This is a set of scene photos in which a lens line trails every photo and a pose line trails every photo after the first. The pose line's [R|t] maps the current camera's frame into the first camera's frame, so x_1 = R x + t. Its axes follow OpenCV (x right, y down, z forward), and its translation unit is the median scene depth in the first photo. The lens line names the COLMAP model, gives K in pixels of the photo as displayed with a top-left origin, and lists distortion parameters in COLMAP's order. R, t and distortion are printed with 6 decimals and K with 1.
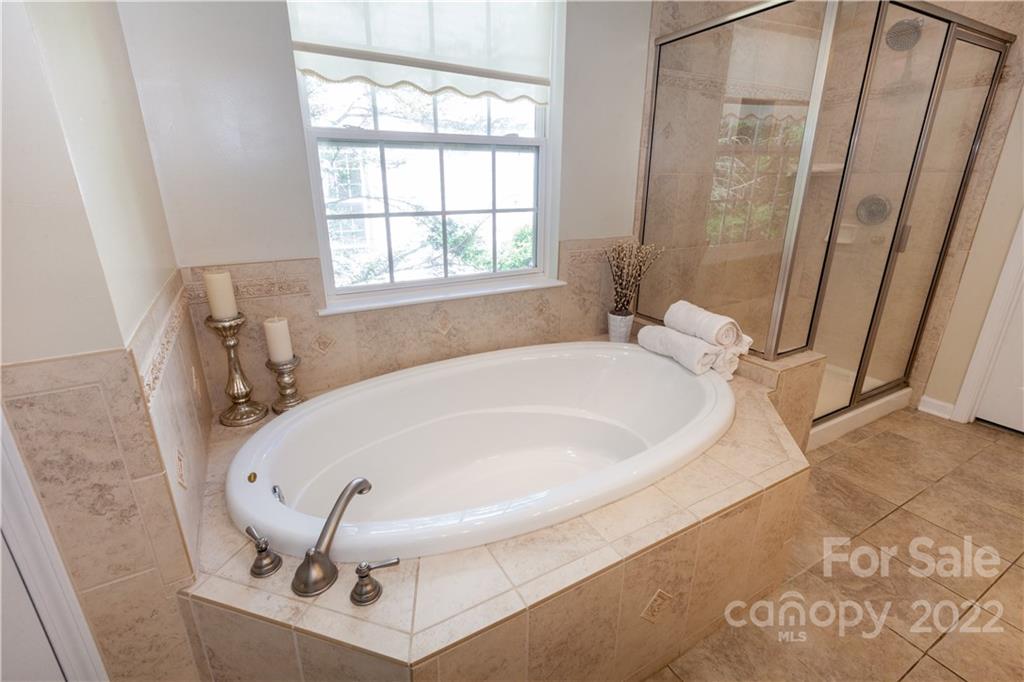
lens RADIAL K [[465.2, 0, 506.6], [0, 465.2, 331.7], [0, 0, 1]] dist [0.000062, -0.000143]
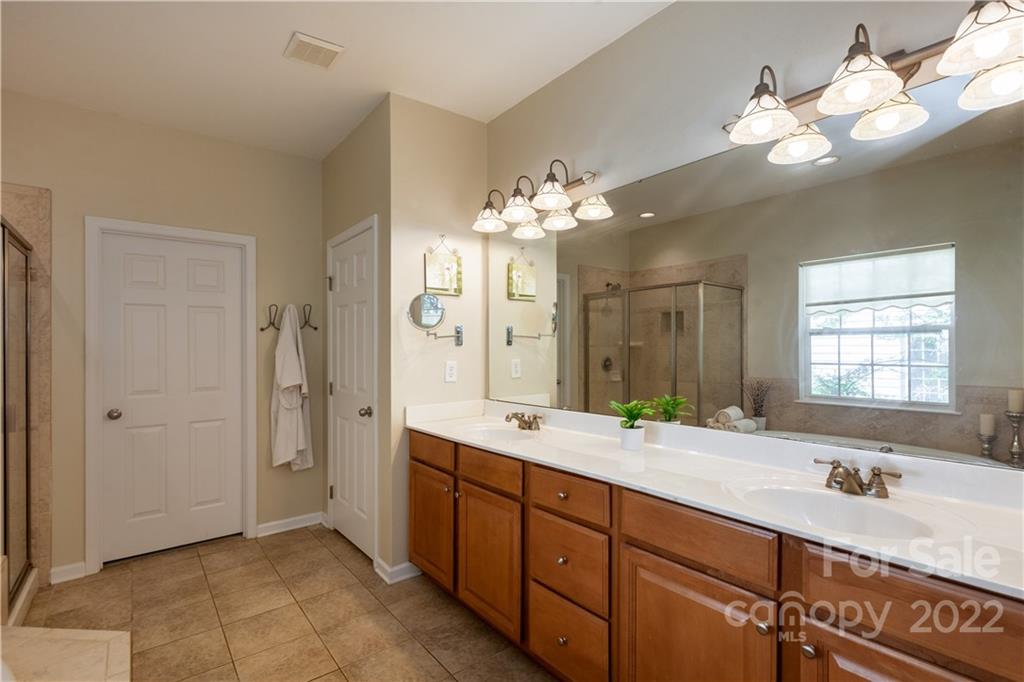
lens RADIAL K [[480.0, 0, 512.0], [0, 480.0, 341.0], [0, 0, 1]] dist [0.002663, 0.000166]
pose [[-0.157575, 0.017449, 0.987353, -0.333890], [0.316913, 0.947851, 0.033827, -0.054609], [-0.935273, 0.318236, -0.154887, 0.113652]]
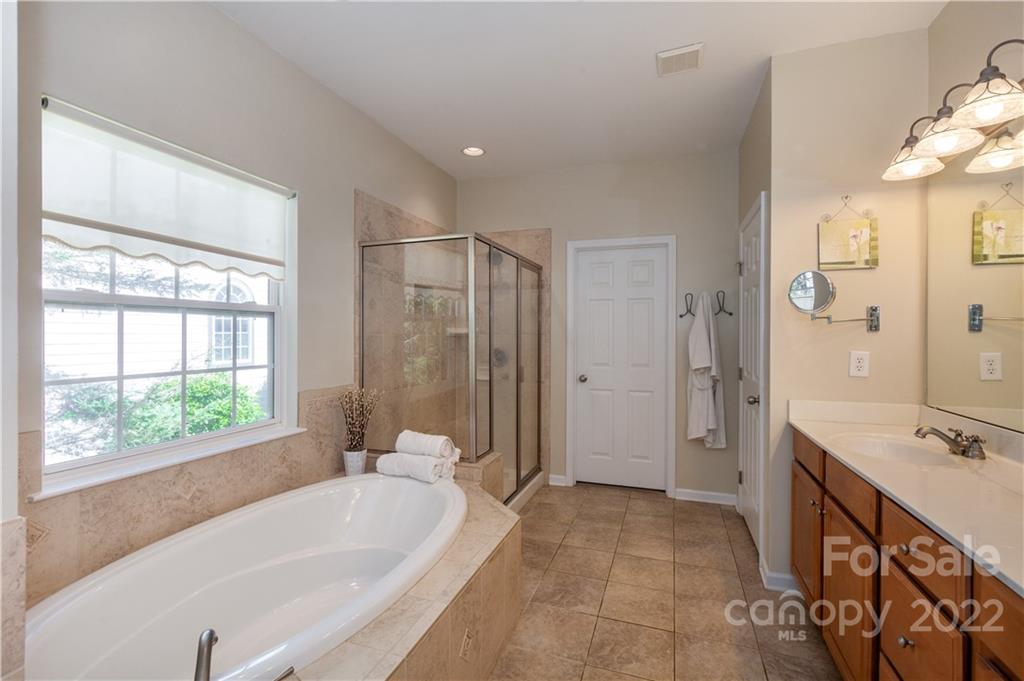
lens RADIAL K [[463.8, 0, 512.3], [0, 463.8, 327.6], [0, 0, 1]] dist [0.008444, 0.000115]
pose [[0.746105, 0.013956, 0.665682, -0.257955], [0.202325, 0.947752, -0.246639, 0.039748], [-0.634343, 0.318703, 0.704299, -0.173586]]
